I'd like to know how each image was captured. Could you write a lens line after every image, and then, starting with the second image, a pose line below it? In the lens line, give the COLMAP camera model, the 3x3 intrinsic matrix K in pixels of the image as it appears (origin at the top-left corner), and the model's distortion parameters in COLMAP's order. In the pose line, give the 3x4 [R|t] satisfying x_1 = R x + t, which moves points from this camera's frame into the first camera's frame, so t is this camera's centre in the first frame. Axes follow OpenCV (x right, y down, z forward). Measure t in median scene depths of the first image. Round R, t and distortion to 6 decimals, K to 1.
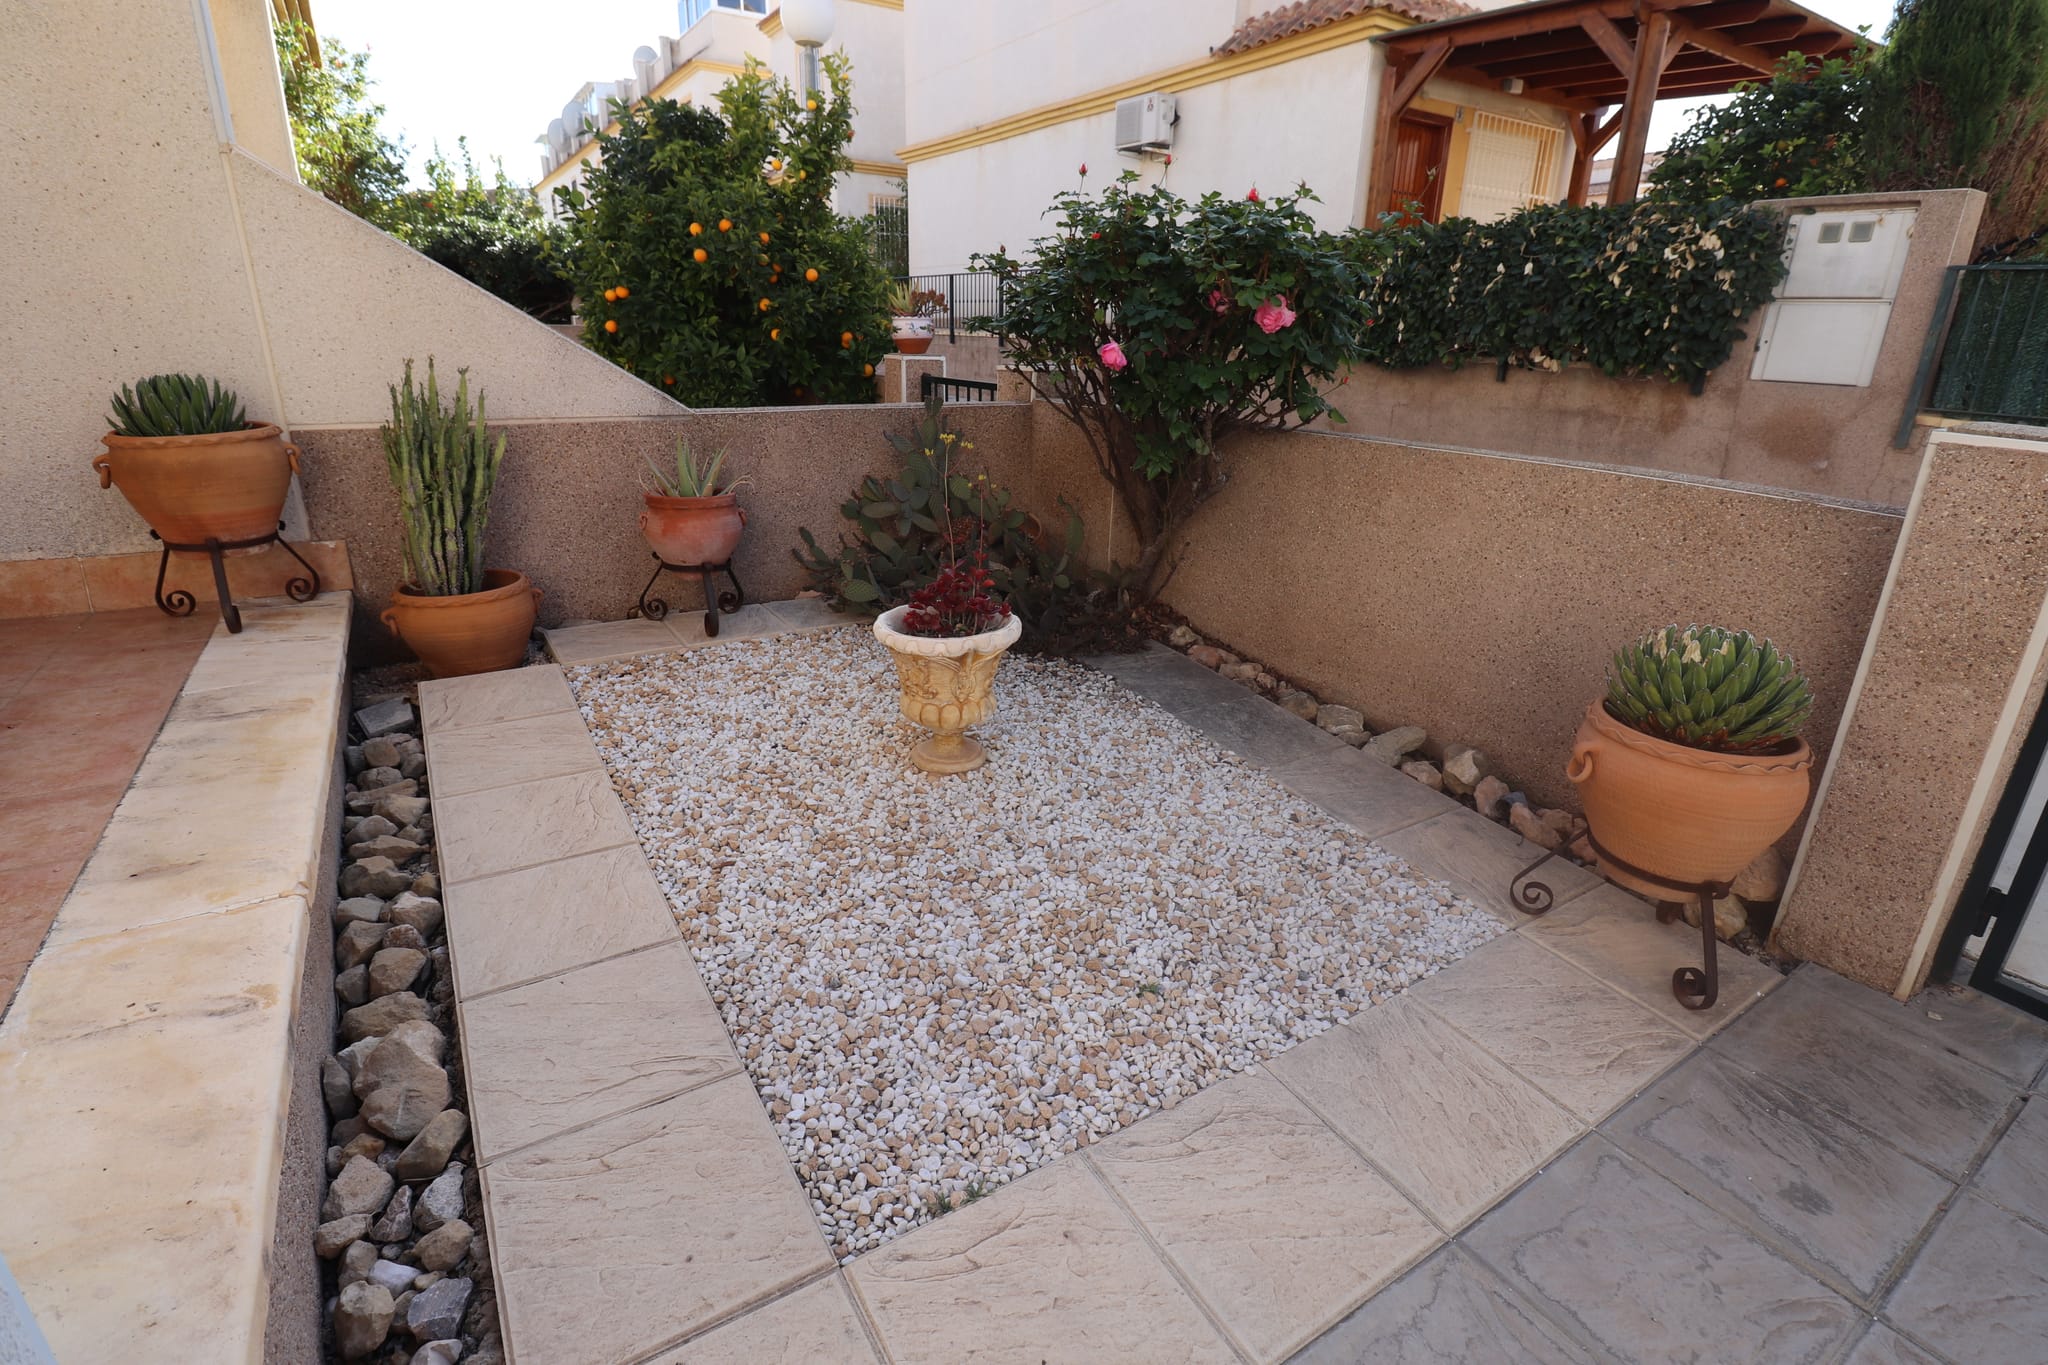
lens RADIAL K [[956.5, 0, 1028.0], [0, 956.5, 661.1], [0, 0, 1]] dist [-0.003500, -0.010453]
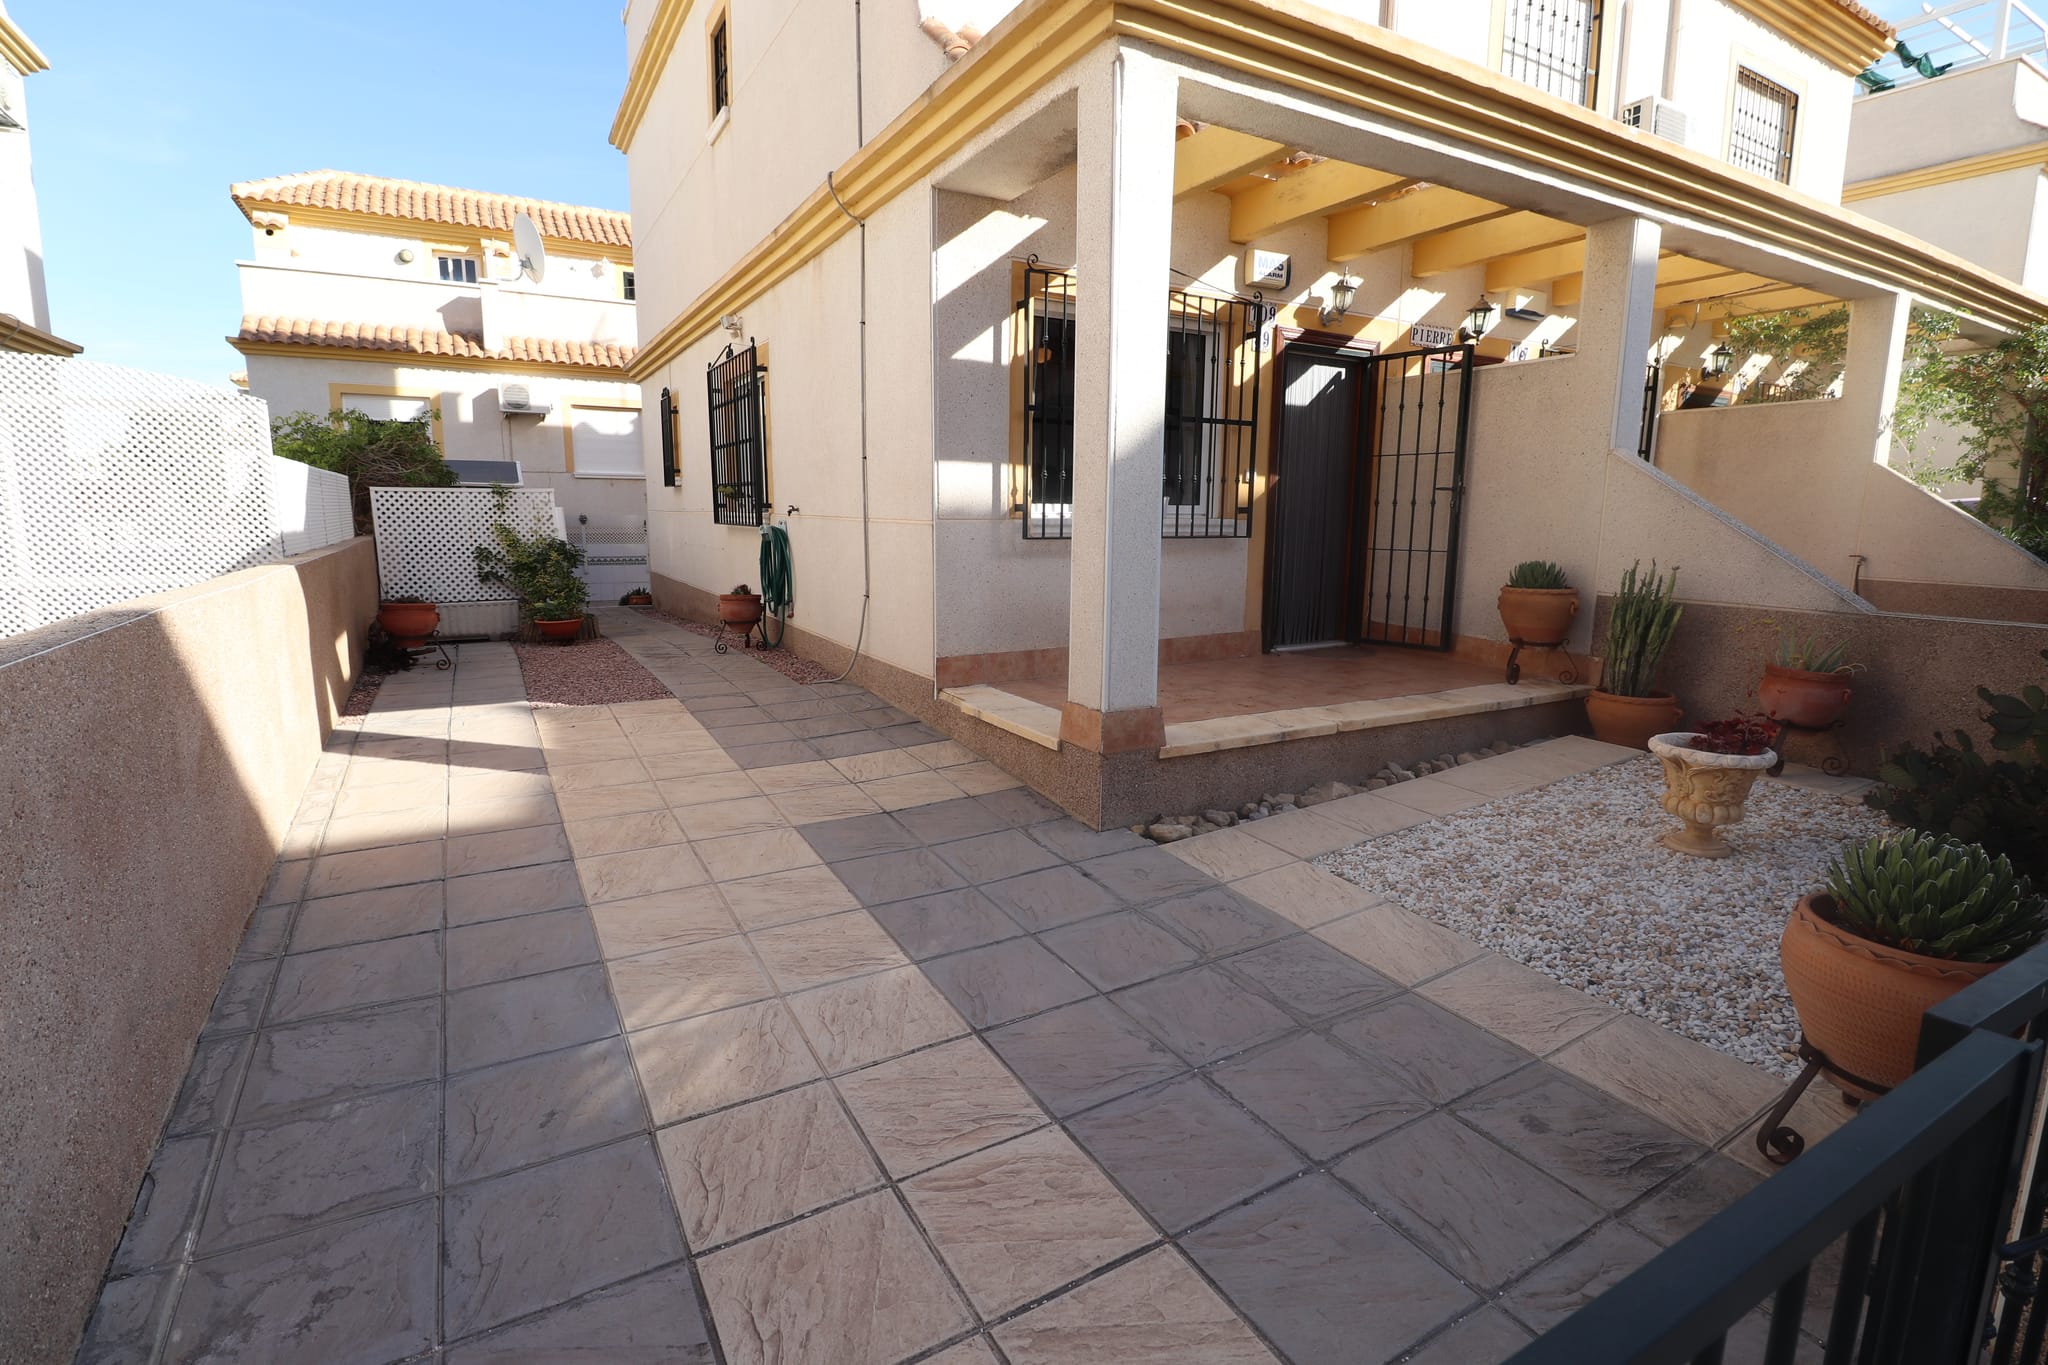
lens RADIAL K [[956.5, 0, 1028.0], [0, 956.5, 661.1], [0, 0, 1]] dist [-0.003500, -0.010453]
pose [[-0.048653, 0.131481, -0.990124, 1.508380], [-0.338068, 0.930621, 0.140192, -0.017055], [0.939863, 0.341550, -0.000828, 0.027848]]
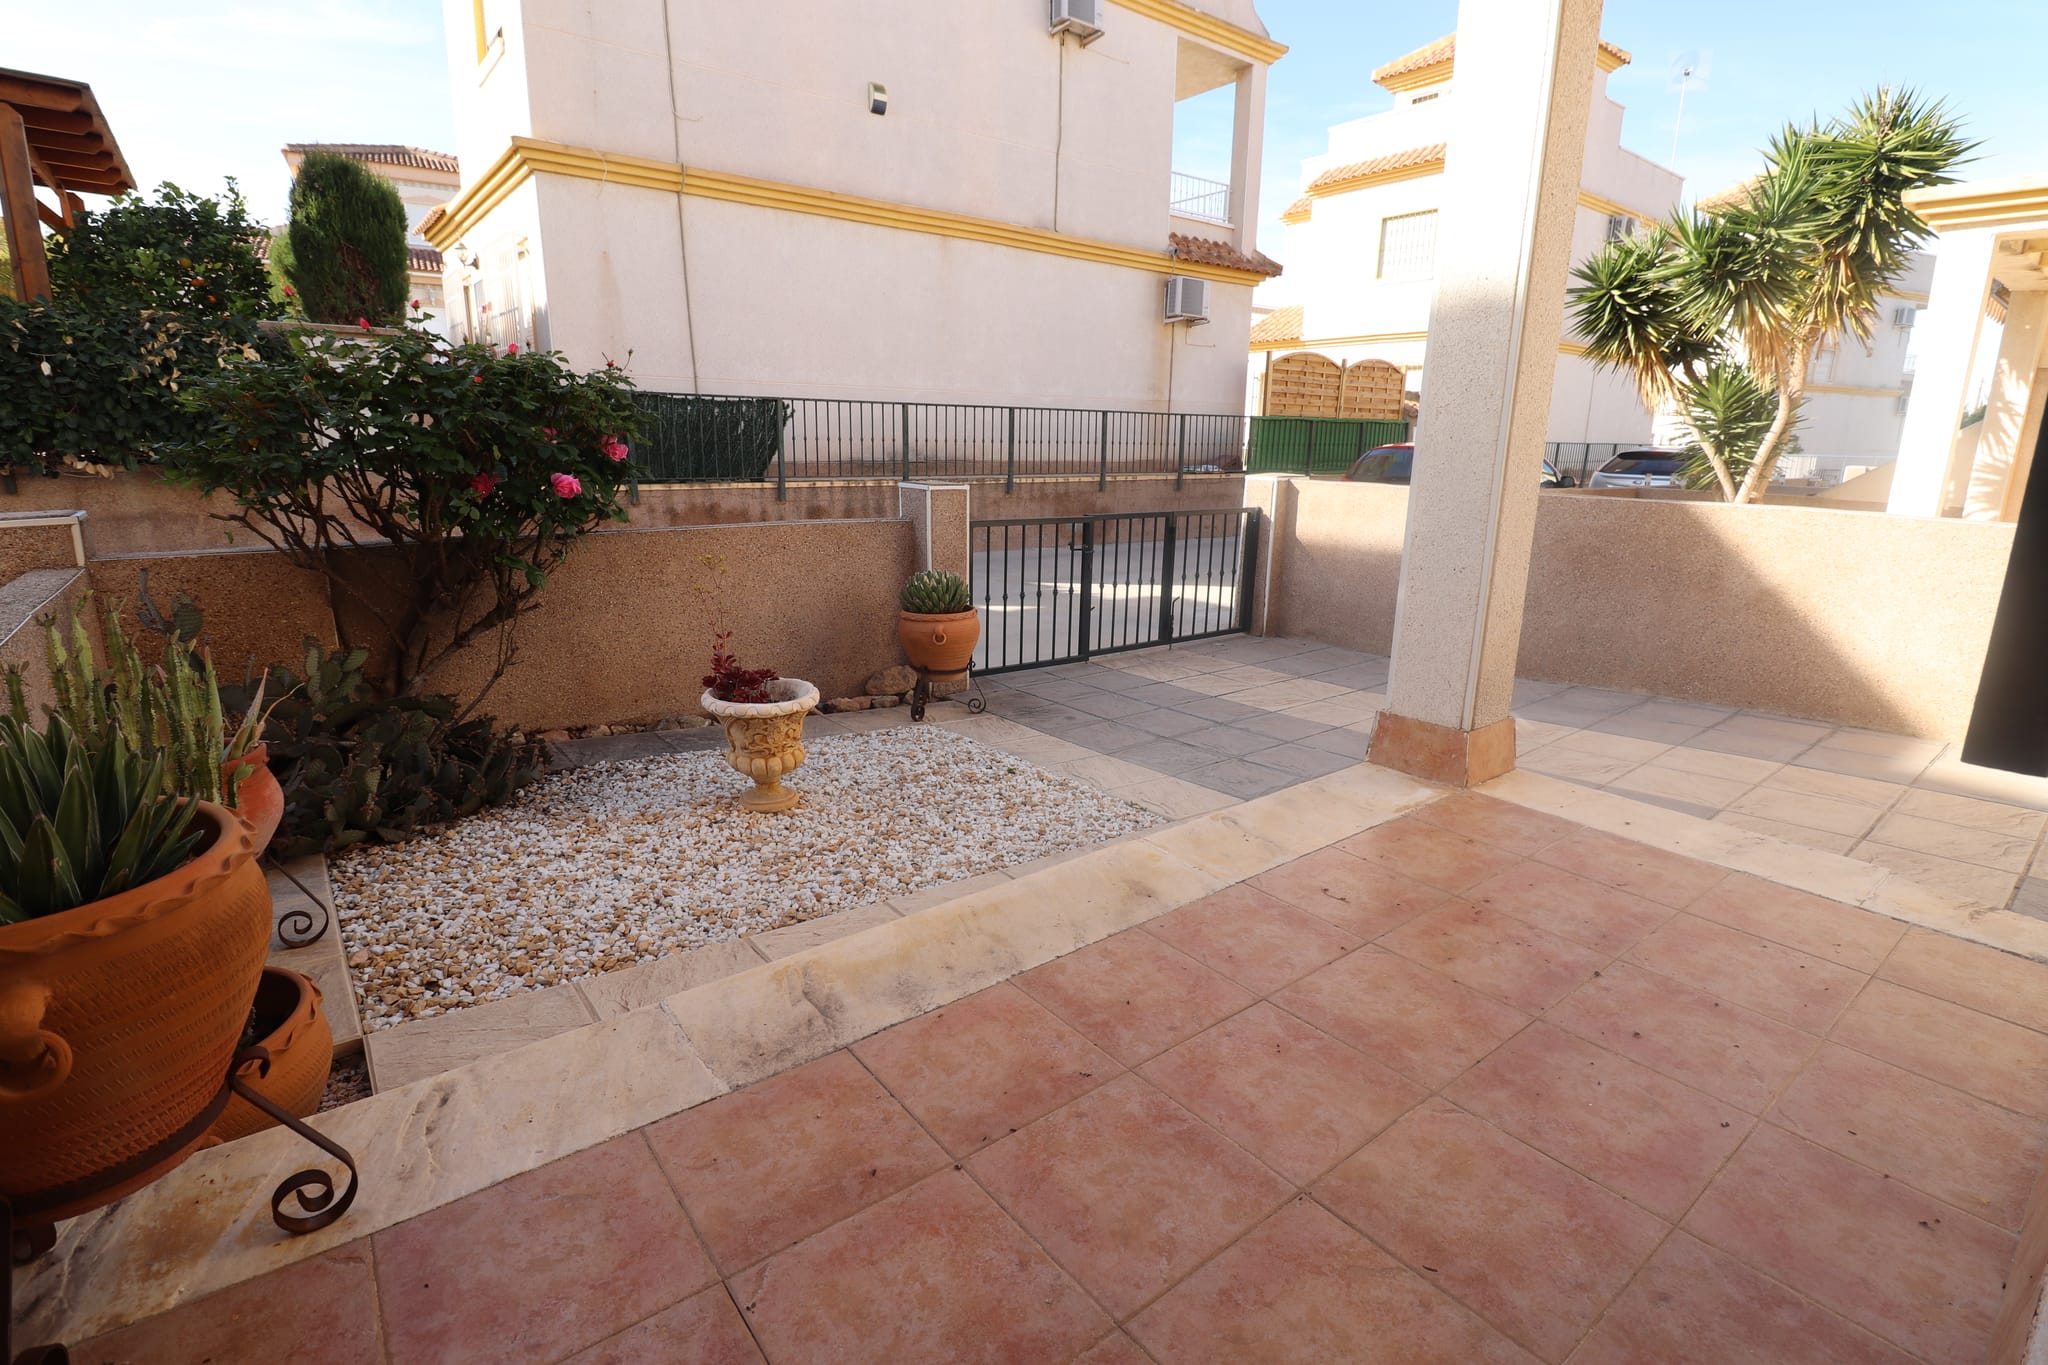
lens RADIAL K [[956.5, 0, 1028.0], [0, 956.5, 661.1], [0, 0, 1]] dist [-0.003500, -0.010453]
pose [[-0.096150, -0.250286, 0.963386, -1.538392], [0.314069, 0.910798, 0.267969, -0.357573], [-0.944519, 0.328335, -0.008966, 0.756138]]
